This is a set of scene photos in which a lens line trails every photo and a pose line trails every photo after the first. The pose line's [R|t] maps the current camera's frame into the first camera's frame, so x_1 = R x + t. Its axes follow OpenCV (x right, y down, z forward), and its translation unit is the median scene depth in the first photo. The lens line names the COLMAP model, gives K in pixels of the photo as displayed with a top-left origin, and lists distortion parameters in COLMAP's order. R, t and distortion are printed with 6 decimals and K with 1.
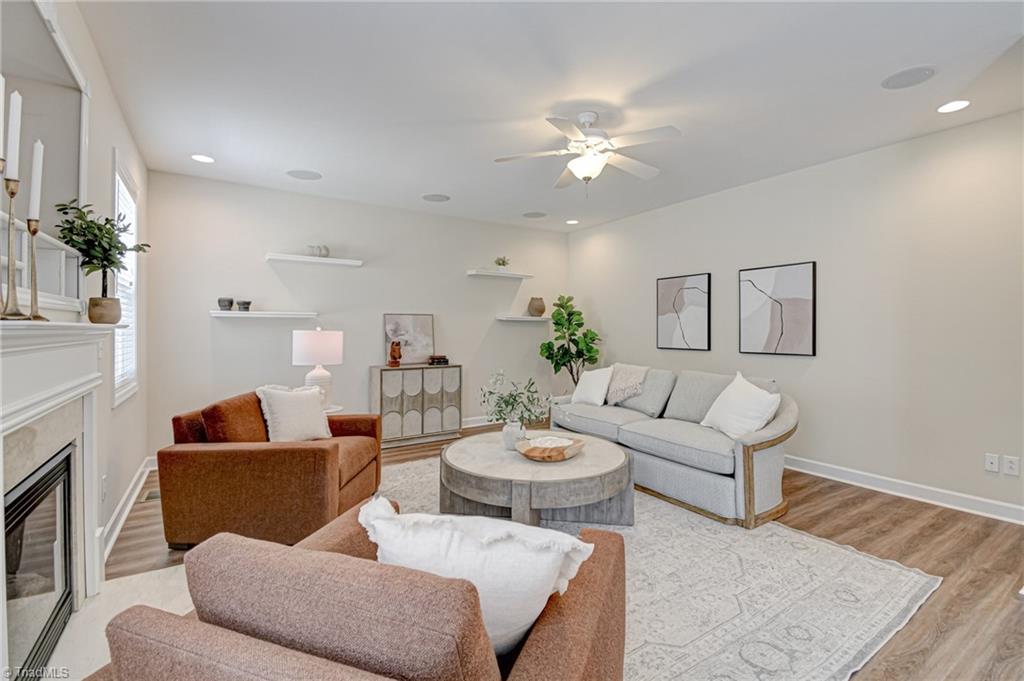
lens RADIAL K [[451.2, 0, 511.8], [0, 451.2, 331.6], [0, 0, 1]] dist [0.004441, -0.000346]
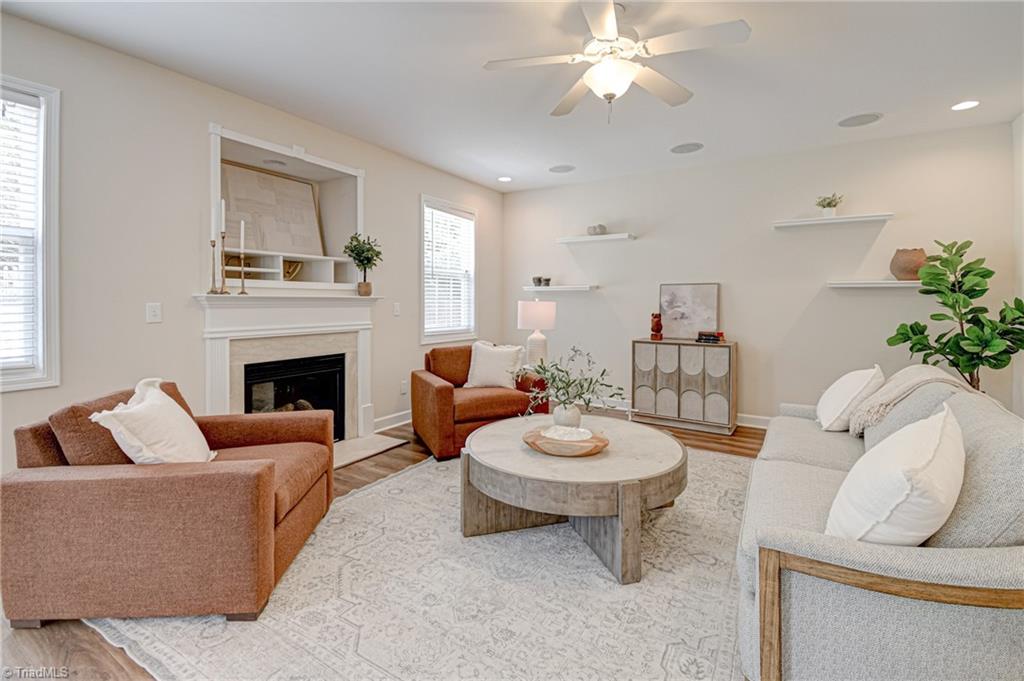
lens RADIAL K [[451.2, 0, 512.4], [0, 451.2, 307.2], [0, 0, 1]] dist [0.004441, -0.000346]
pose [[0.437839, 0.012231, -0.898970, 0.457880], [-0.008866, 0.999918, 0.009287, 0.002572], [0.899010, 0.003904, 0.437911, 0.312324]]
